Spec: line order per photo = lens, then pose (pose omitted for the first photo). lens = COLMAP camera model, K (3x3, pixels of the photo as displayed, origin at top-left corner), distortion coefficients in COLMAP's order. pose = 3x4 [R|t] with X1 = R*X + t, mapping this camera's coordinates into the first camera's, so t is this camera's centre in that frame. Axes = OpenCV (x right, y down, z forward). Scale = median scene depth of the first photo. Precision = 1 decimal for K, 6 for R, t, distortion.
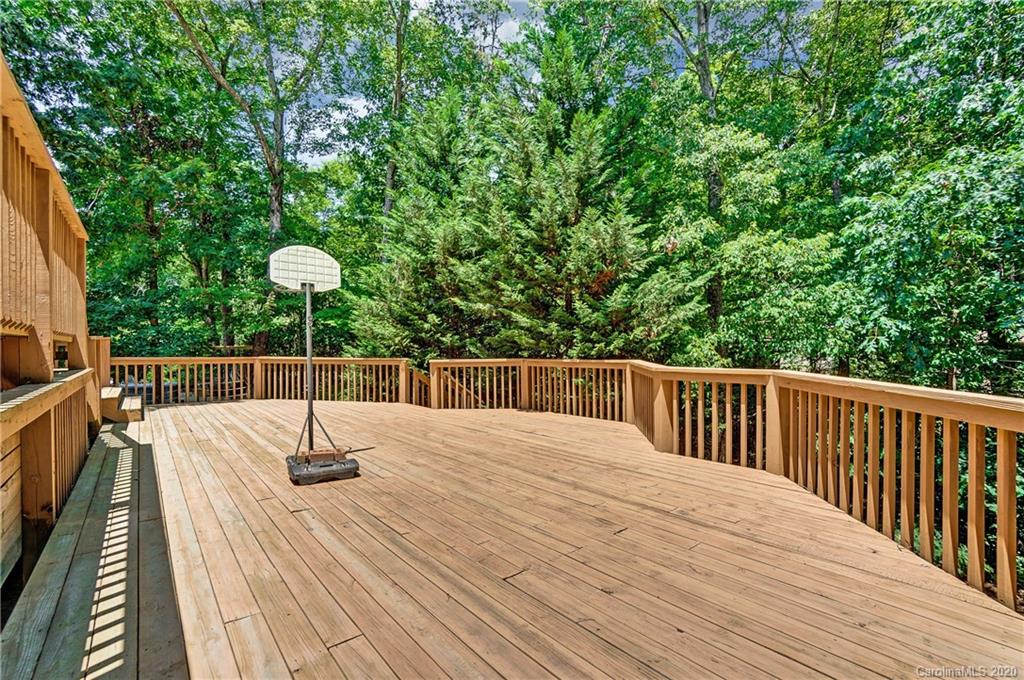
lens RADIAL K [[456.2, 0, 512.0], [0, 456.2, 340.0], [0, 0, 1]] dist [-0.001068, -0.000151]
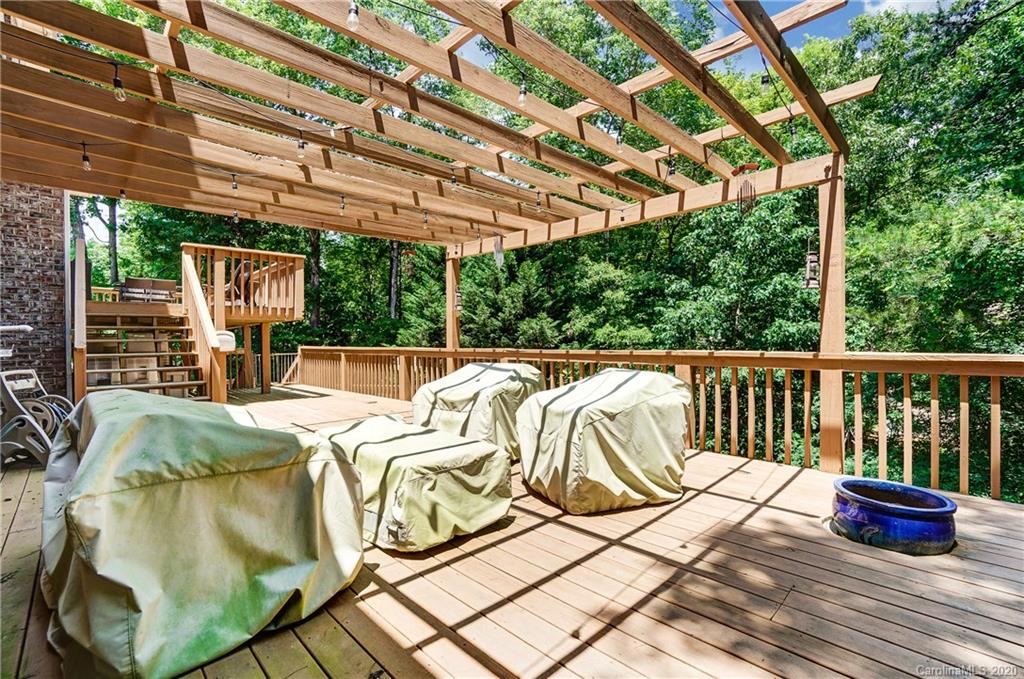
lens RADIAL K [[456.2, 0, 512.0], [0, 456.2, 339.5], [0, 0, 1]] dist [-0.001068, -0.000151]
pose [[0.996573, 0.005487, 0.082538, -0.059408], [-0.005286, 0.999983, -0.002649, -0.156051], [-0.082551, 0.002203, 0.996584, -0.887519]]
